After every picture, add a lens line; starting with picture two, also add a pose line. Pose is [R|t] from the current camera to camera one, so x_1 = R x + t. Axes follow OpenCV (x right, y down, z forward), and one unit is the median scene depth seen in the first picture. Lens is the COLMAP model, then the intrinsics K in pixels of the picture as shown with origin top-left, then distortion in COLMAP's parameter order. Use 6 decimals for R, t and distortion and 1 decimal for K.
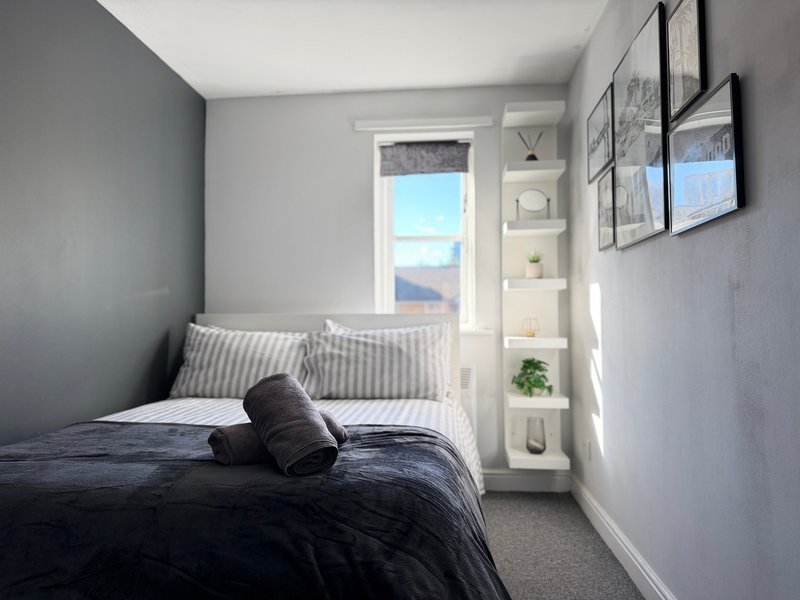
lens RADIAL K [[579.0, 0, 408.2], [0, 579.0, 299.1], [0, 0, 1]] dist [0.211712, -0.271191]
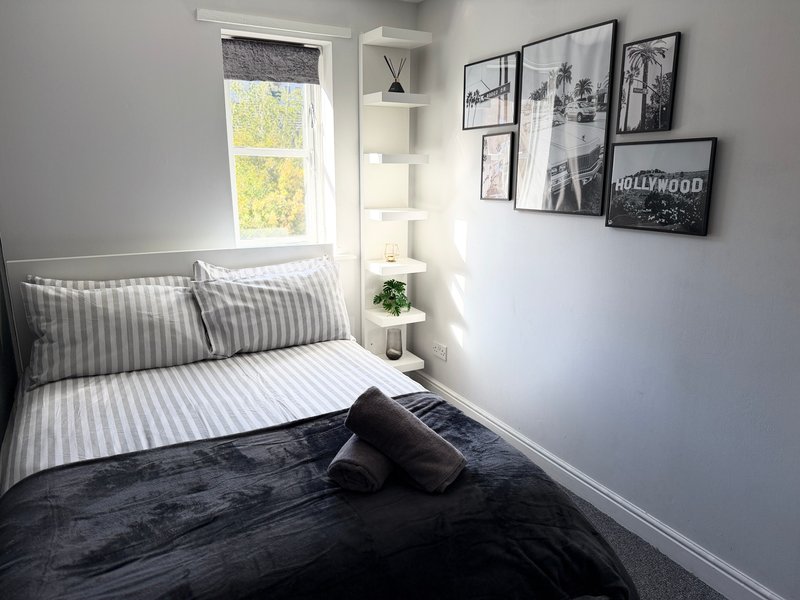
lens RADIAL K [[579.0, 0, 408.2], [0, 579.0, 299.1], [0, 0, 1]] dist [0.211712, -0.271191]
pose [[0.834006, -0.117985, 0.538992, -0.403238], [-0.032308, 0.964751, 0.261174, -0.169631], [-0.550808, -0.235235, 0.800797, 0.105177]]
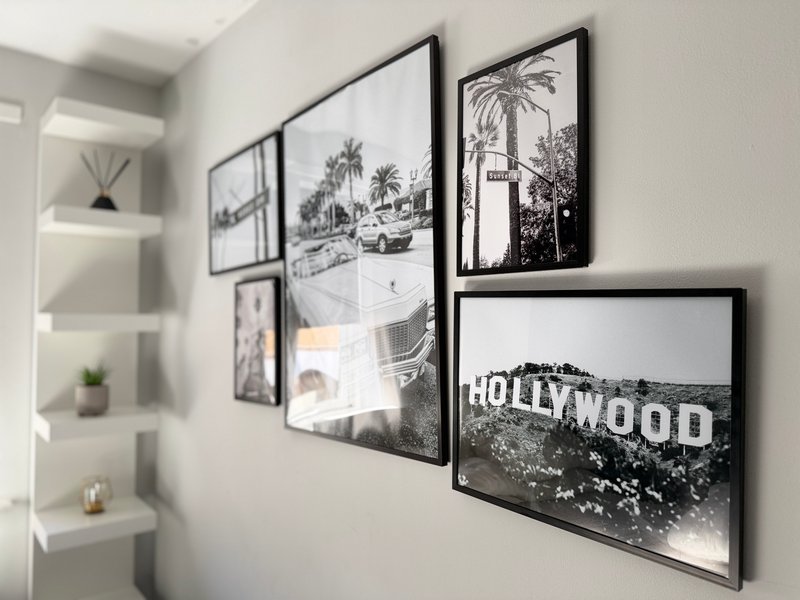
lens RADIAL K [[579.0, 0, 408.2], [0, 579.0, 299.1], [0, 0, 1]] dist [0.211712, -0.271191]
pose [[0.702682, 0.038165, 0.710480, 0.014608], [-0.044302, 0.998970, -0.009846, -0.166647], [-0.710124, -0.024557, 0.703649, 0.418483]]
